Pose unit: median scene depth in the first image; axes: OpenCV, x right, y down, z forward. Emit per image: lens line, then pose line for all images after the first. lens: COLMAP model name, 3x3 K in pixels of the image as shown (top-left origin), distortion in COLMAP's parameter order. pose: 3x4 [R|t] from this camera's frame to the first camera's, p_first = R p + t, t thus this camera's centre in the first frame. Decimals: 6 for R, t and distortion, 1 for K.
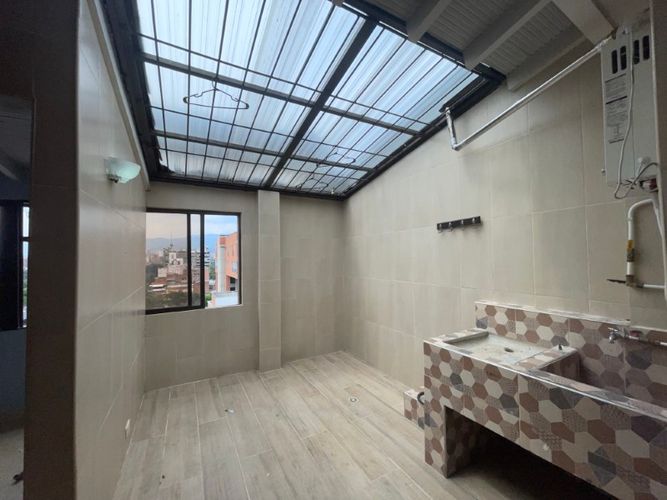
lens RADIAL K [[267.9, 0, 332.0], [0, 267.9, 250.9], [0, 0, 1]] dist [-0.000238, 0.000027]
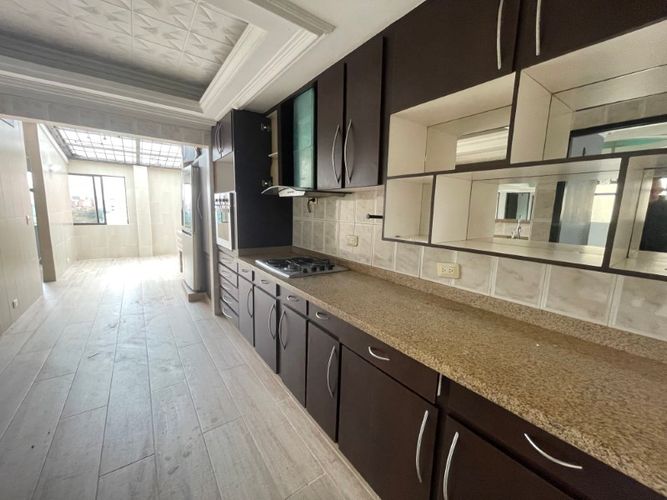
lens RADIAL K [[267.9, 0, 332.0], [0, 267.9, 250.9], [0, 0, 1]] dist [-0.000238, 0.000027]
pose [[0.992034, 0.029824, 0.122392, 0.995005], [-0.050625, 0.984047, 0.170552, -0.023692], [-0.115353, -0.175389, 0.977718, -1.240635]]
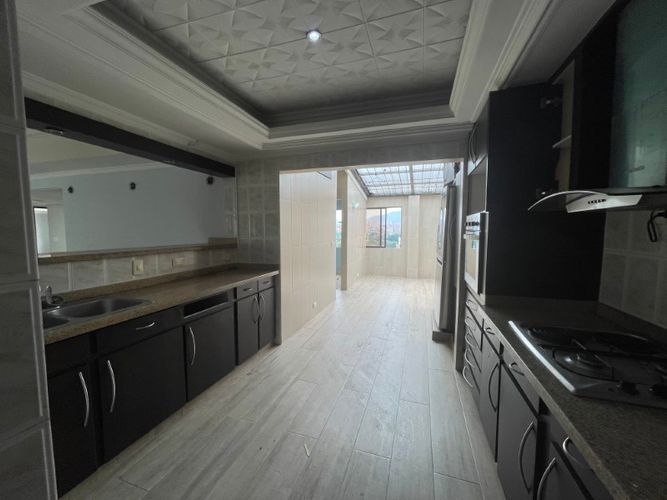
lens RADIAL K [[267.9, 0, 332.0], [0, 267.9, 250.9], [0, 0, 1]] dist [-0.000238, 0.000027]
pose [[0.670721, 0.077829, -0.737615, 0.999511], [0.005522, 0.993928, 0.109895, -0.027342], [0.741689, -0.077782, 0.666218, -0.992217]]
